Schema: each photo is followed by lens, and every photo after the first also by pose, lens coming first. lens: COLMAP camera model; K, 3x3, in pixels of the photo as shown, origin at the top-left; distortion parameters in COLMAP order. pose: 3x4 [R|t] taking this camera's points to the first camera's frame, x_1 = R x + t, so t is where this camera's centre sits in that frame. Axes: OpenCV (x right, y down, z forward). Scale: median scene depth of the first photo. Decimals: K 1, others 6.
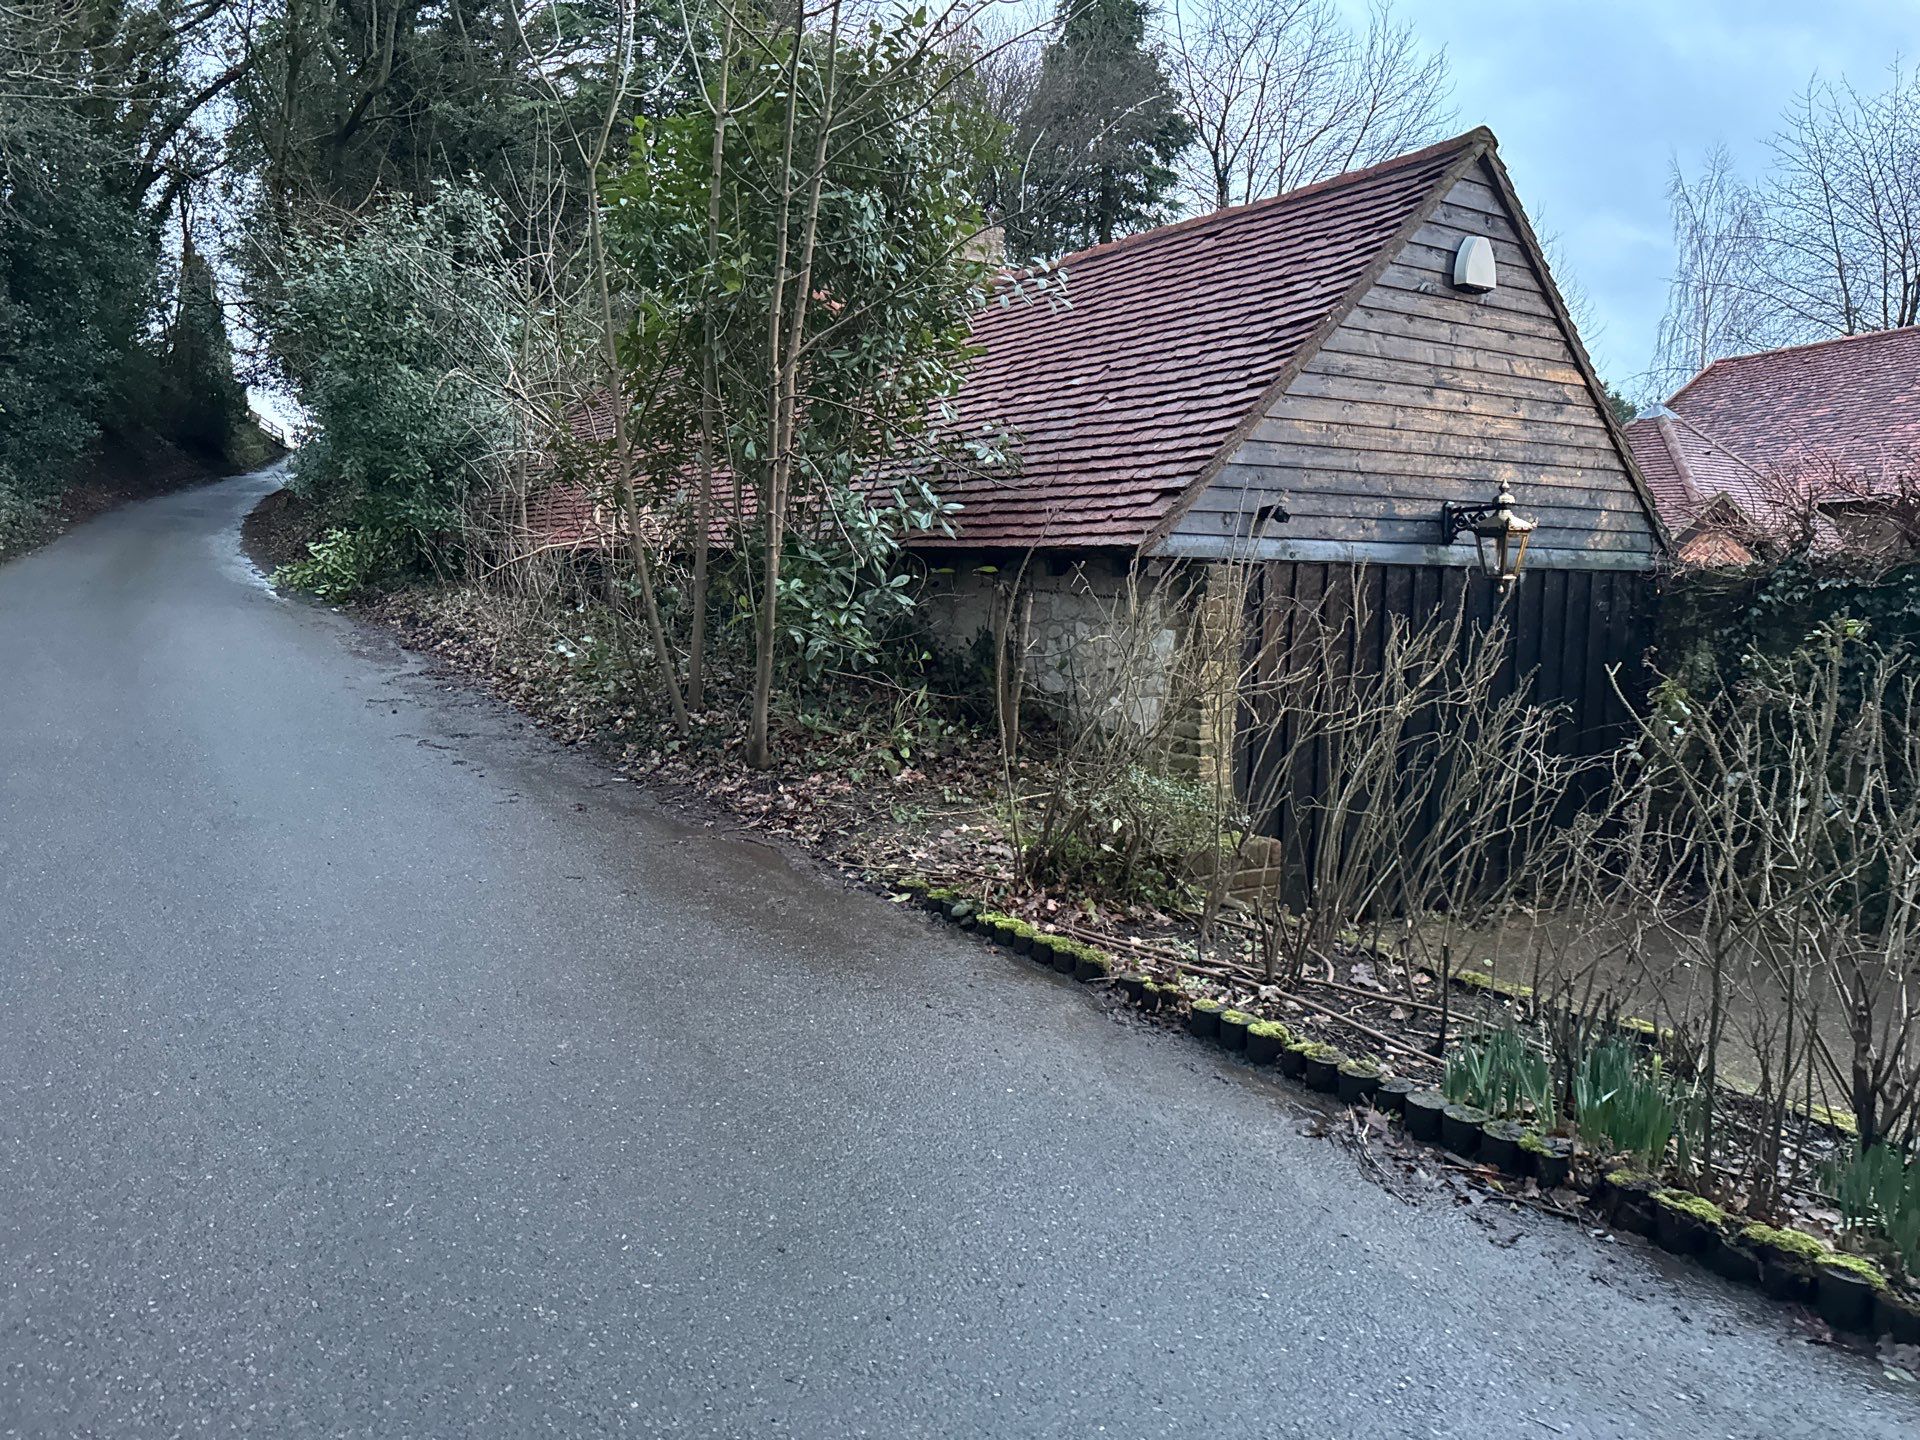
lens RADIAL K [[1341.4, 0, 975.5], [0, 1341.4, 730.2], [0, 0, 1]] dist [0.075339, -0.089491]
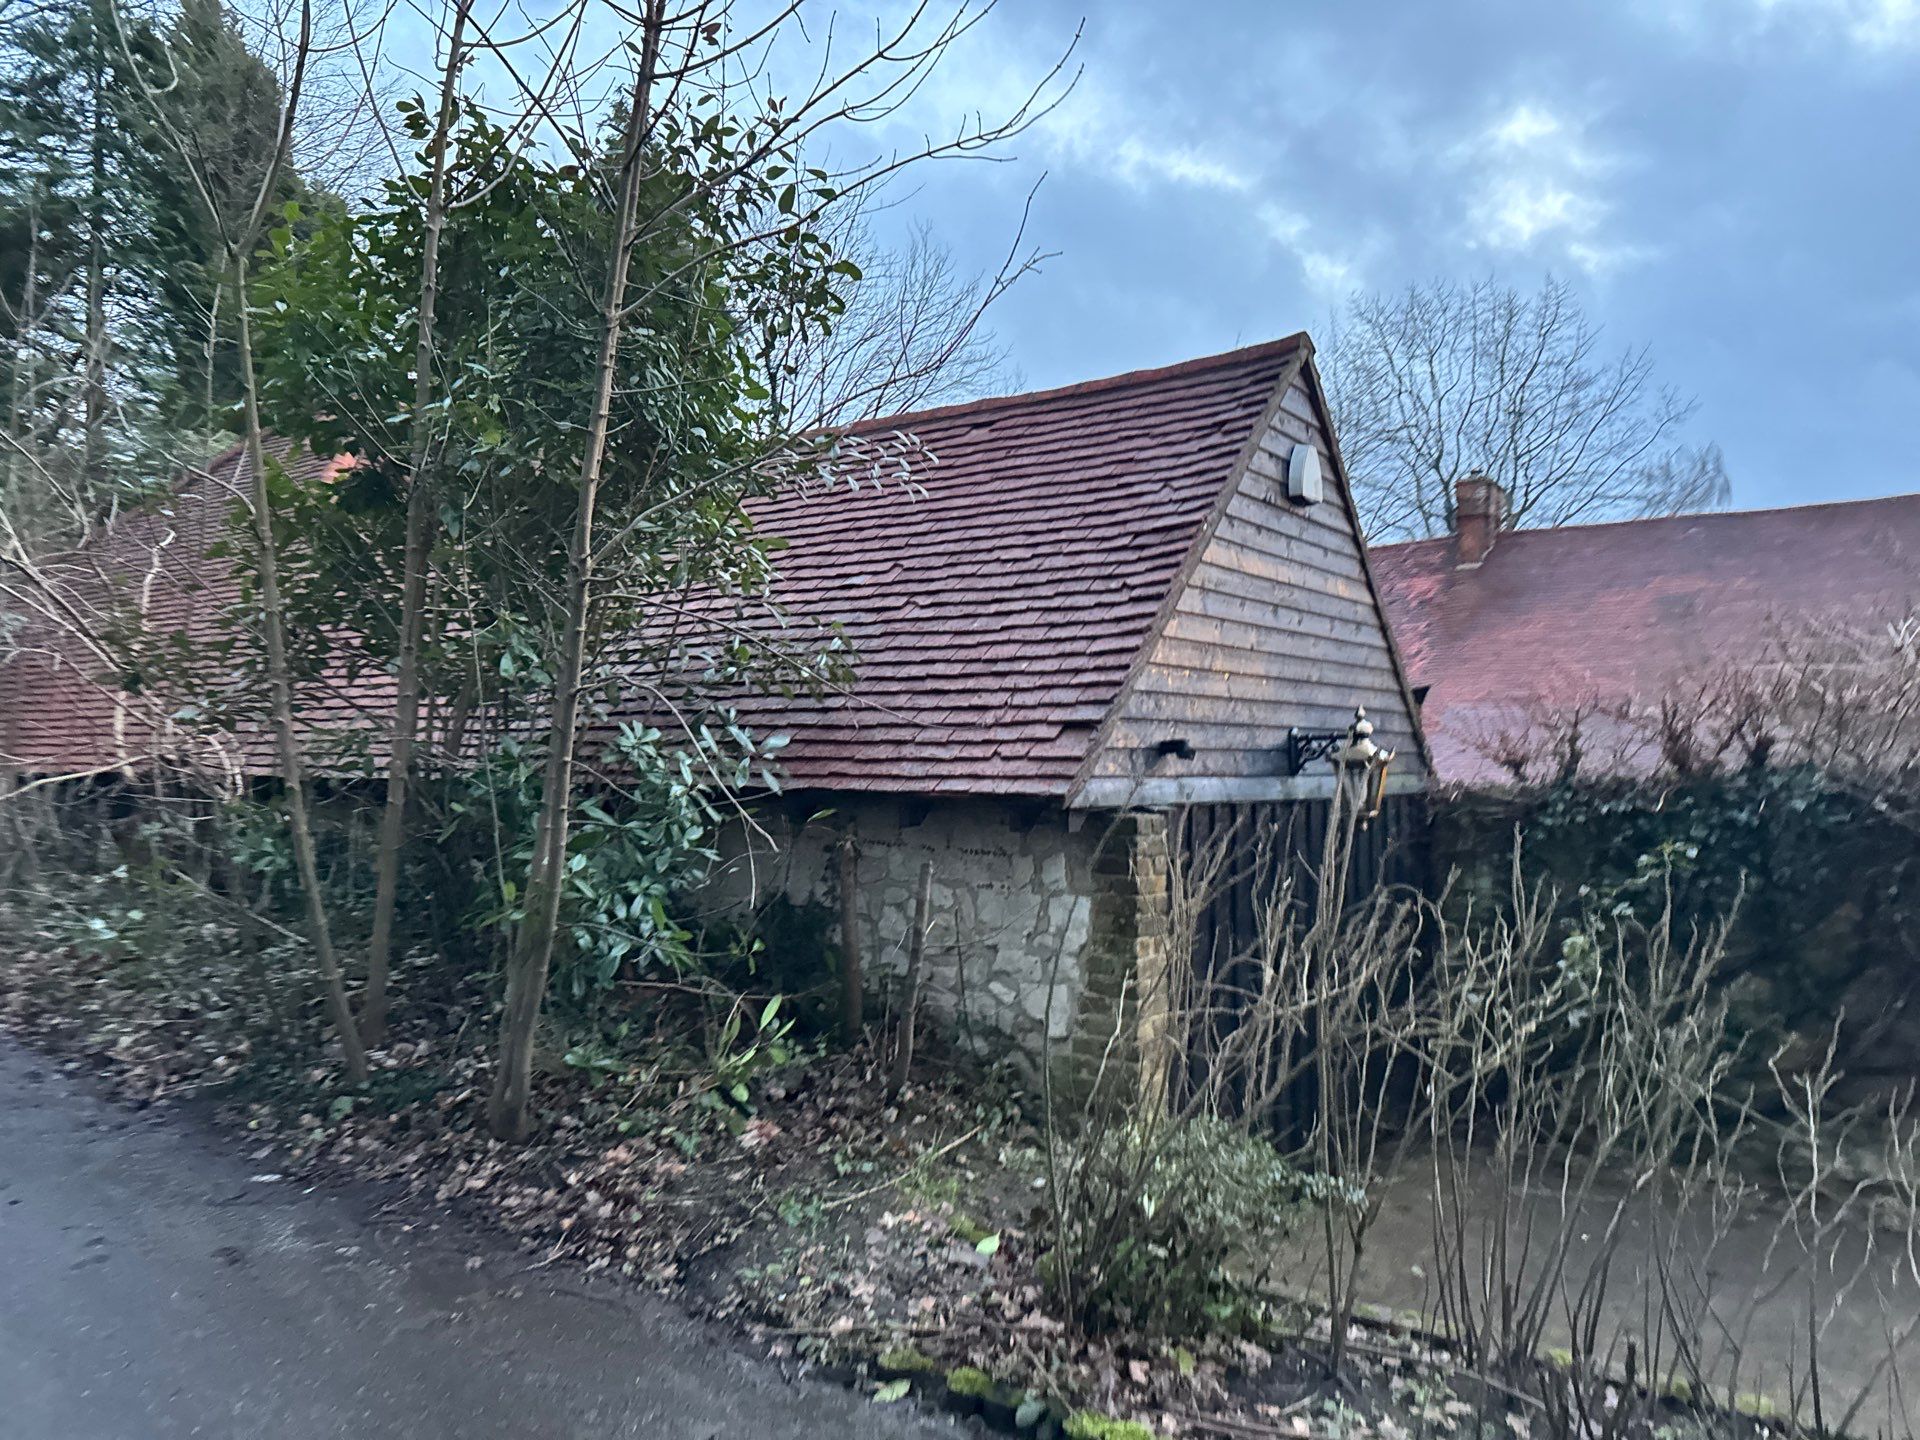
lens RADIAL K [[1341.4, 0, 1008.3], [0, 1341.4, 730.3], [0, 0, 1]] dist [0.075339, -0.089491]
pose [[0.930001, -0.005347, 0.367519, -0.164225], [0.054636, 0.990797, -0.123839, -0.068659], [-0.363475, 0.135250, 0.921734, 0.248575]]
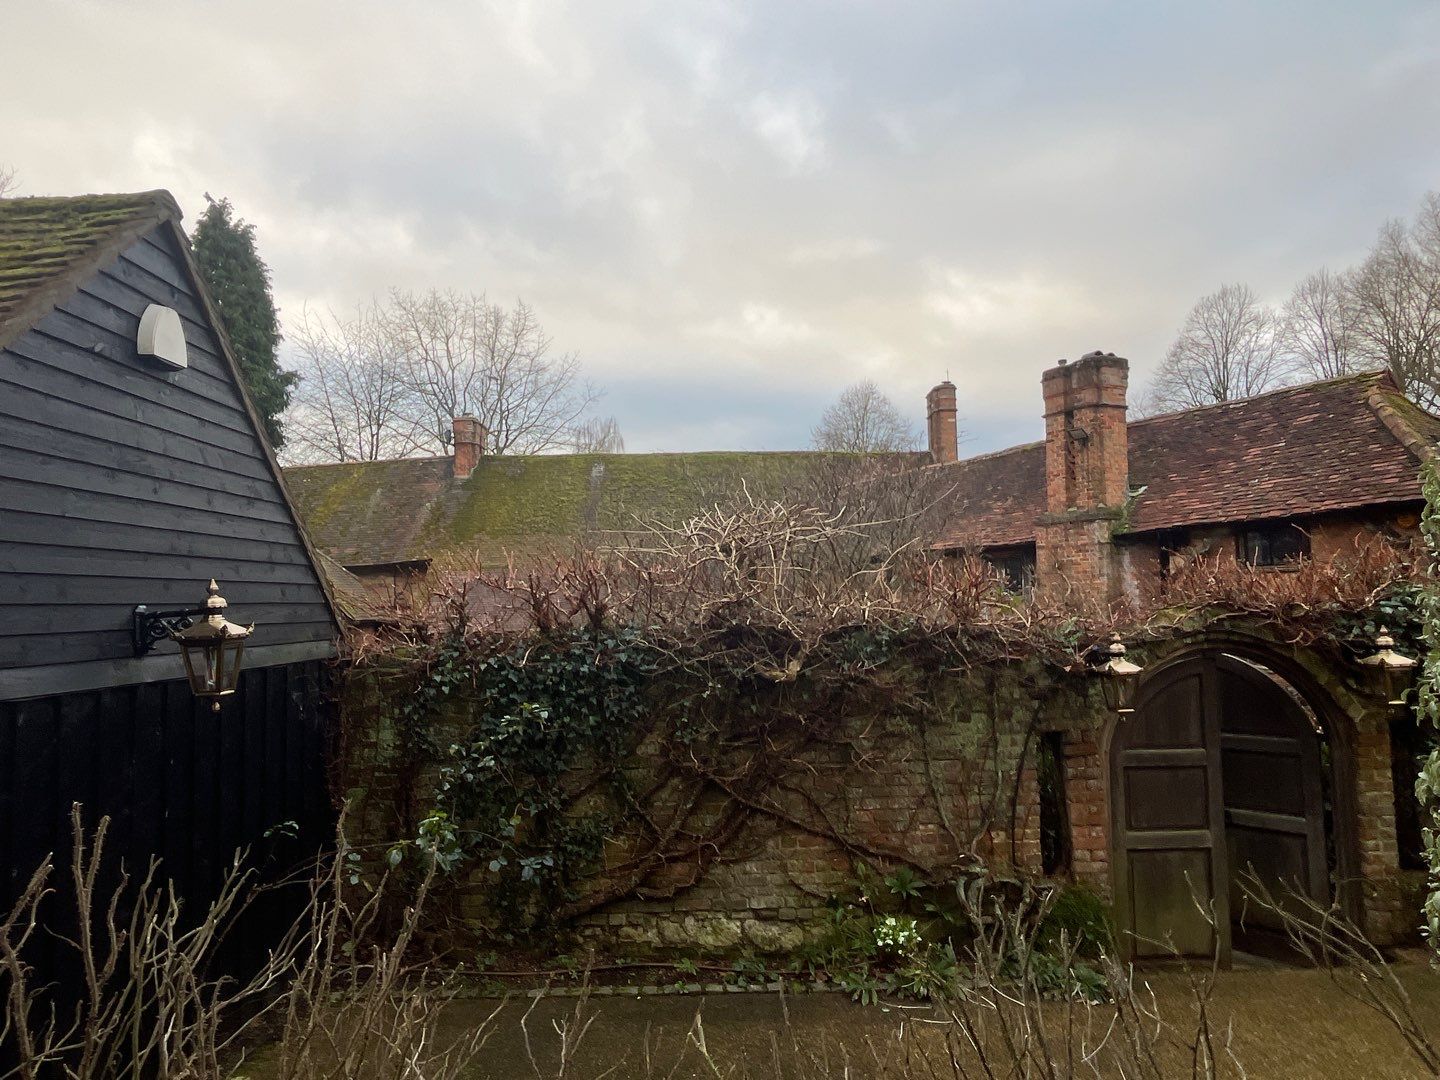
lens RADIAL K [[904.8, 0, 724.0], [0, 904.8, 542.2], [0, 0, 1]] dist [0.040483, 0.001162]
pose [[0.560345, 0.032519, 0.827621, 0.084450], [0.118894, 0.985722, -0.119229, -0.099978], [-0.819682, 0.165208, 0.548478, 0.401927]]
